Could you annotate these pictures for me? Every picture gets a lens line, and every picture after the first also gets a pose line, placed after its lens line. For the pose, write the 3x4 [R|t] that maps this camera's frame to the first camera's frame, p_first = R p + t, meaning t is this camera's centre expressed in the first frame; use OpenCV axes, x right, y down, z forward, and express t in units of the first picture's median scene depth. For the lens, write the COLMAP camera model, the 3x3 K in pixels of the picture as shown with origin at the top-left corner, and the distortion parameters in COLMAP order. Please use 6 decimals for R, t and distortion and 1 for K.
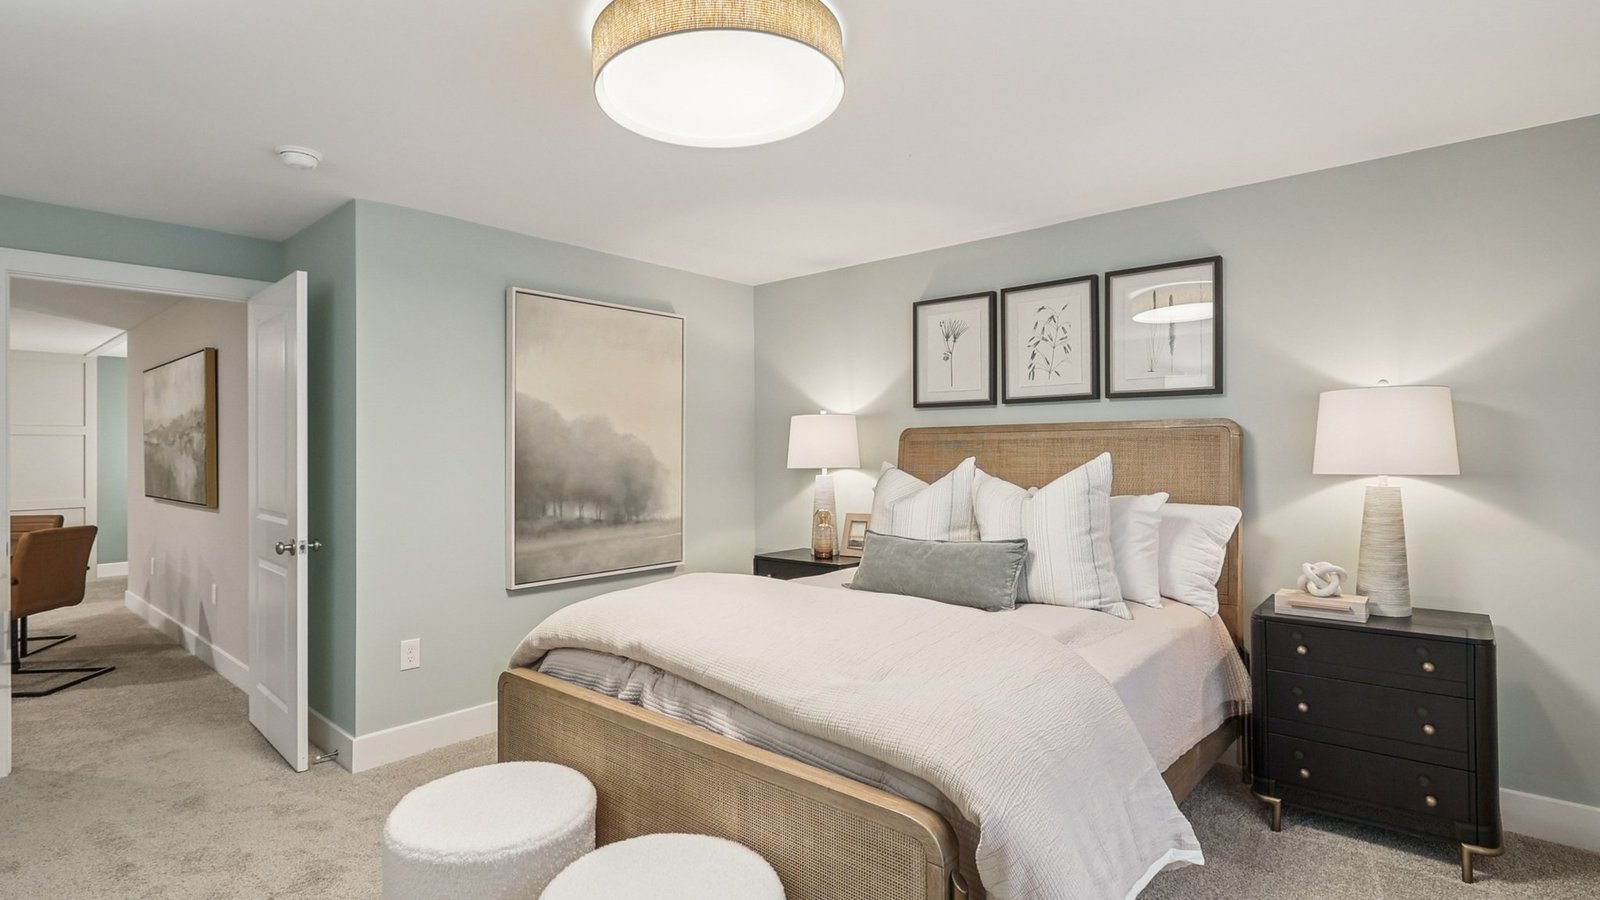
lens RADIAL K [[799.2, 0, 797.2], [0, 799.2, 430.9], [0, 0, 1]] dist [0.054680, -0.000031]
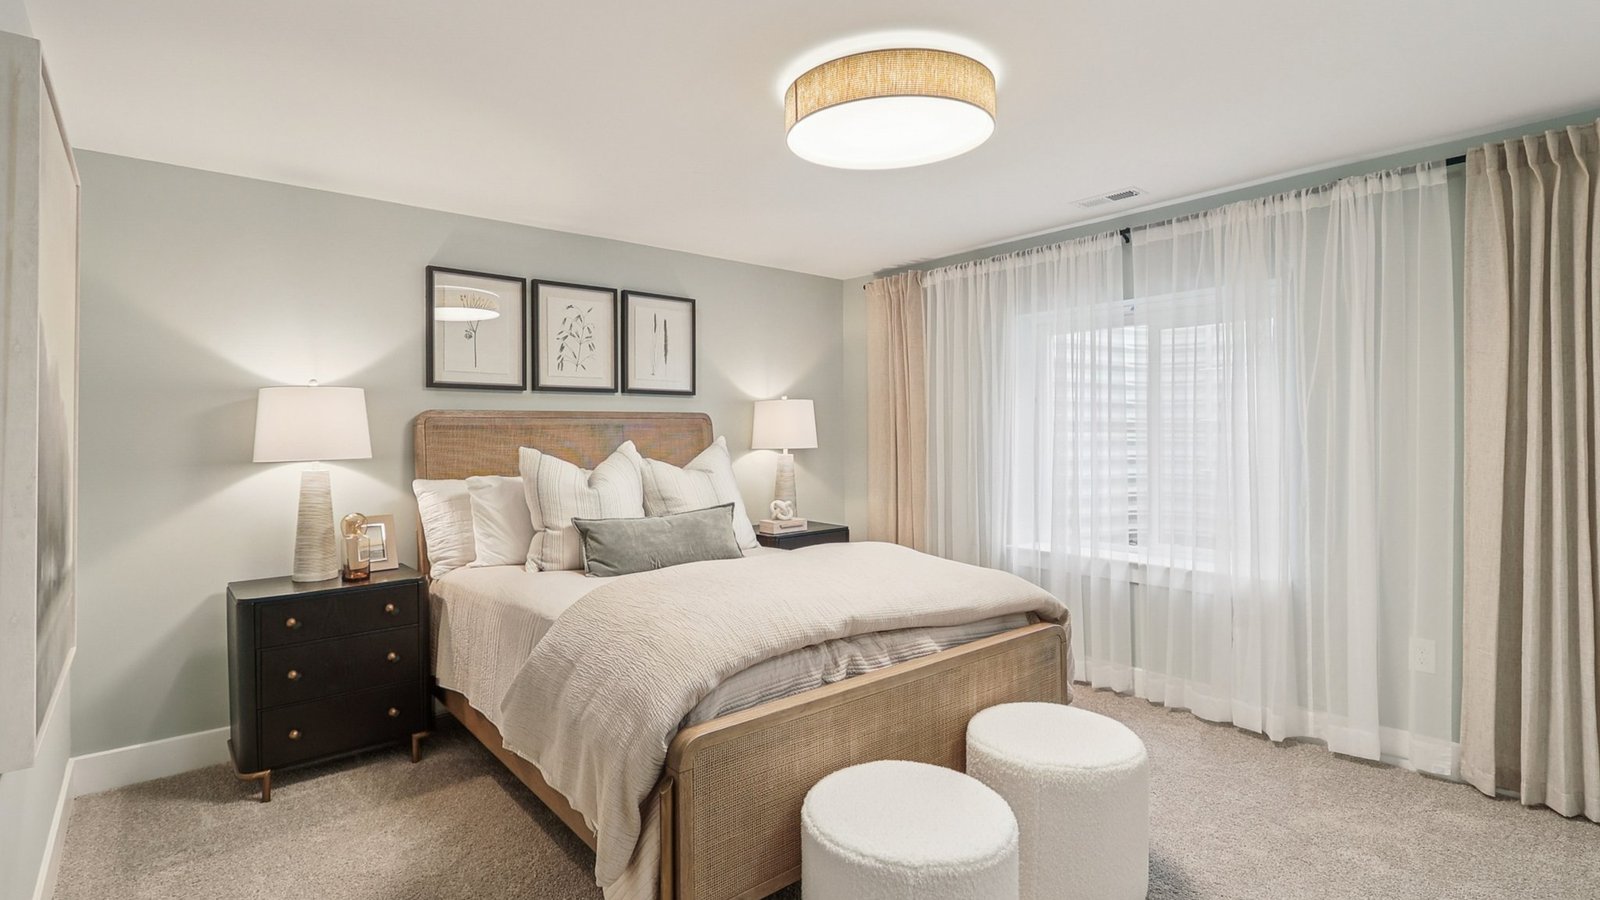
lens RADIAL K [[735.1, 0, 792.8], [0, 735.1, 454.7], [0, 0, 1]] dist [0.004973, -0.000450]
pose [[0.151539, -0.025865, 0.988113, -0.652404], [-0.013634, 0.999508, 0.028254, 0.018188], [-0.988357, -0.017754, 0.151111, 0.542572]]
